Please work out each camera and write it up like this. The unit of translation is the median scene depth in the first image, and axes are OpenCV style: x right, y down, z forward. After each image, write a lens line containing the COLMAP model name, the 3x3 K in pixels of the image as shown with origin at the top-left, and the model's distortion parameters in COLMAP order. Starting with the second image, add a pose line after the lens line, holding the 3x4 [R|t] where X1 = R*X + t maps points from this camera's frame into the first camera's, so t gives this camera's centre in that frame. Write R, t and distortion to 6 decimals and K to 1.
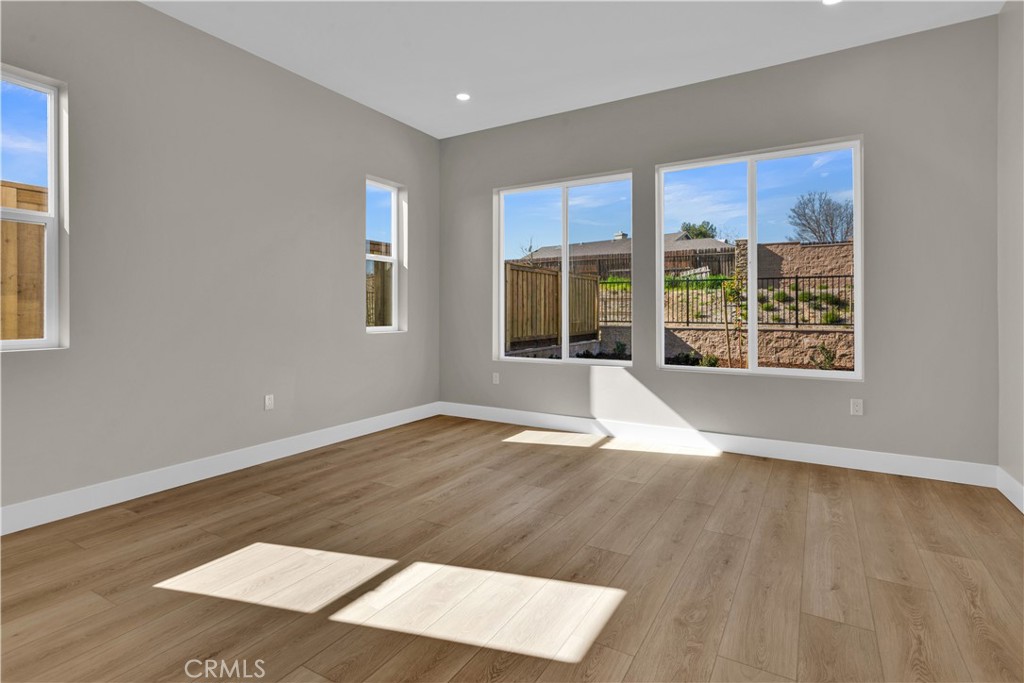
lens RADIAL K [[514.3, 0, 510.0], [0, 514.3, 301.6], [0, 0, 1]] dist [0.025012, -0.000331]
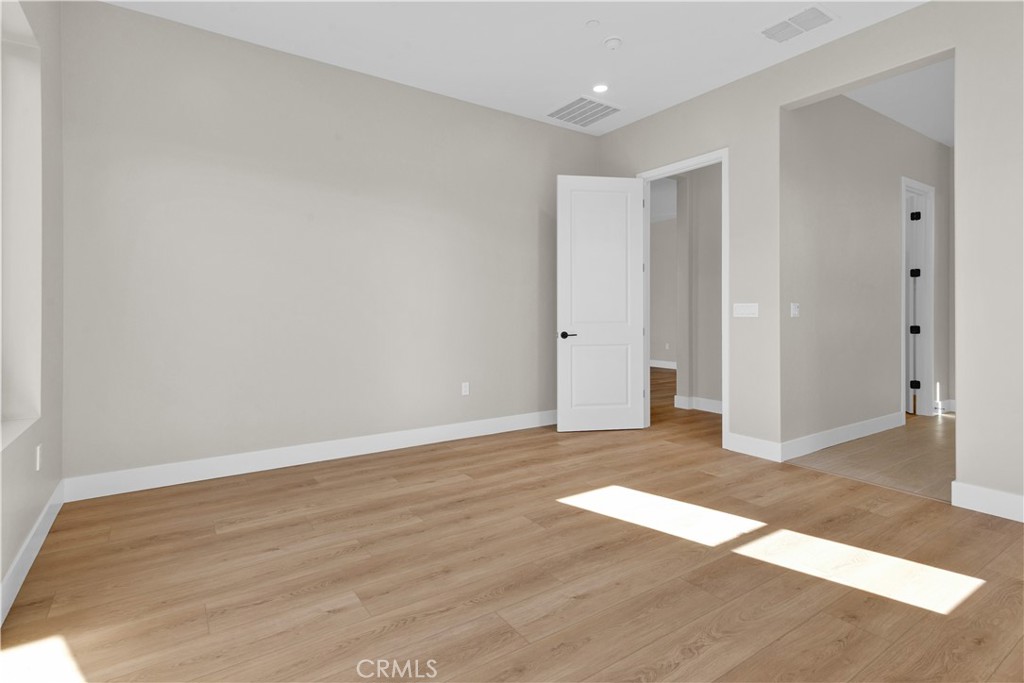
lens RADIAL K [[514.3, 0, 510.0], [0, 514.3, 301.6], [0, 0, 1]] dist [0.025012, -0.000331]
pose [[-0.907984, 0.007945, 0.418929, -0.218059], [-0.009399, 0.999182, -0.039320, 0.036528], [-0.418899, -0.039639, -0.907167, 1.857102]]
